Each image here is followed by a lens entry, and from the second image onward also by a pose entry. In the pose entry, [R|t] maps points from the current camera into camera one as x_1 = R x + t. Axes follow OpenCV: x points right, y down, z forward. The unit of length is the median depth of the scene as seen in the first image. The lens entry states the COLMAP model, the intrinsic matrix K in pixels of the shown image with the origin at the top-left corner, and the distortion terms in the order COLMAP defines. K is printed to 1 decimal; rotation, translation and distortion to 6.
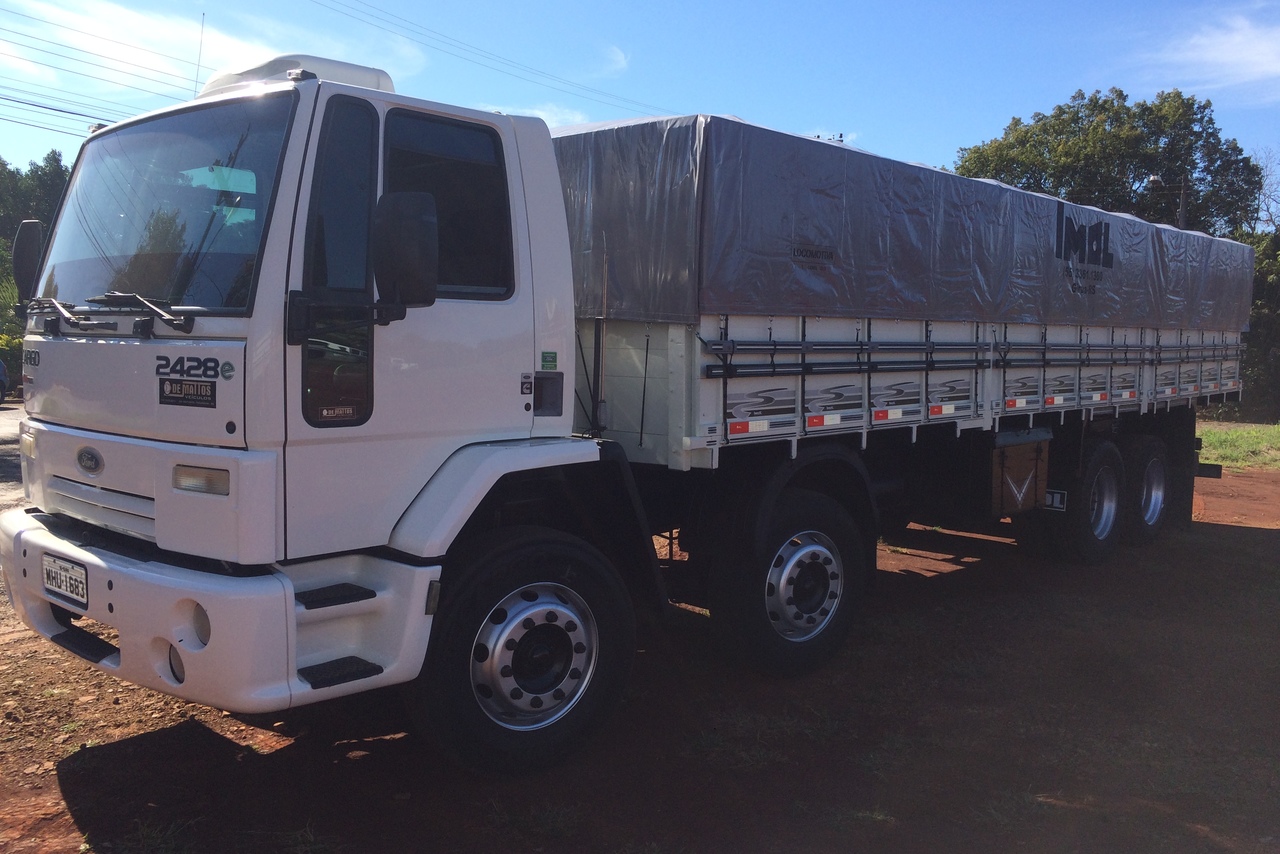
lens RADIAL K [[1133.4, 0, 637.7], [0, 1133.4, 429.2], [0, 0, 1]] dist [0.054089, -0.006403]
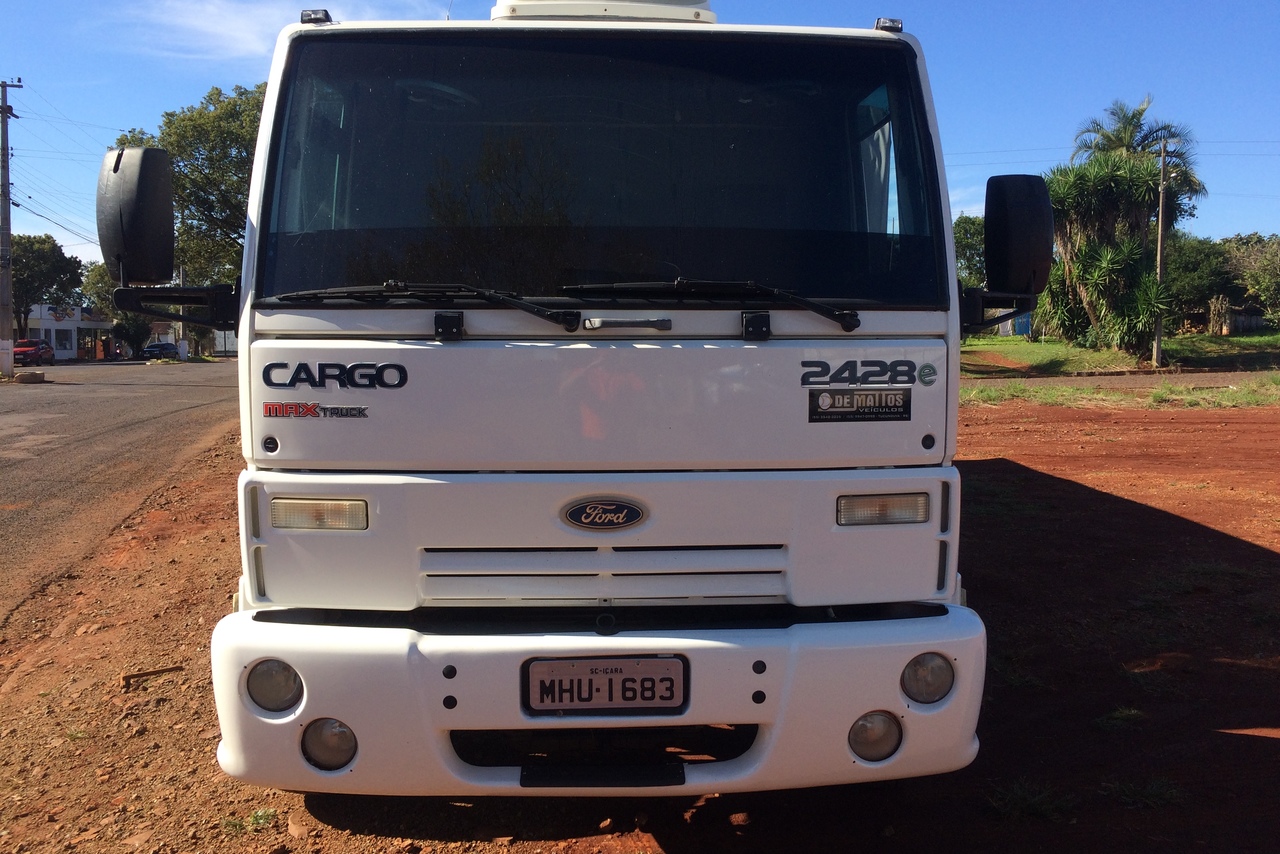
lens RADIAL K [[1133.4, 0, 636.4], [0, 1133.4, 435.6], [0, 0, 1]] dist [0.054089, -0.006403]
pose [[0.691193, -0.087623, 0.717339, -1.071455], [0.068515, 0.996096, 0.055656, -0.065335], [-0.719415, 0.010680, 0.694498, 0.552727]]
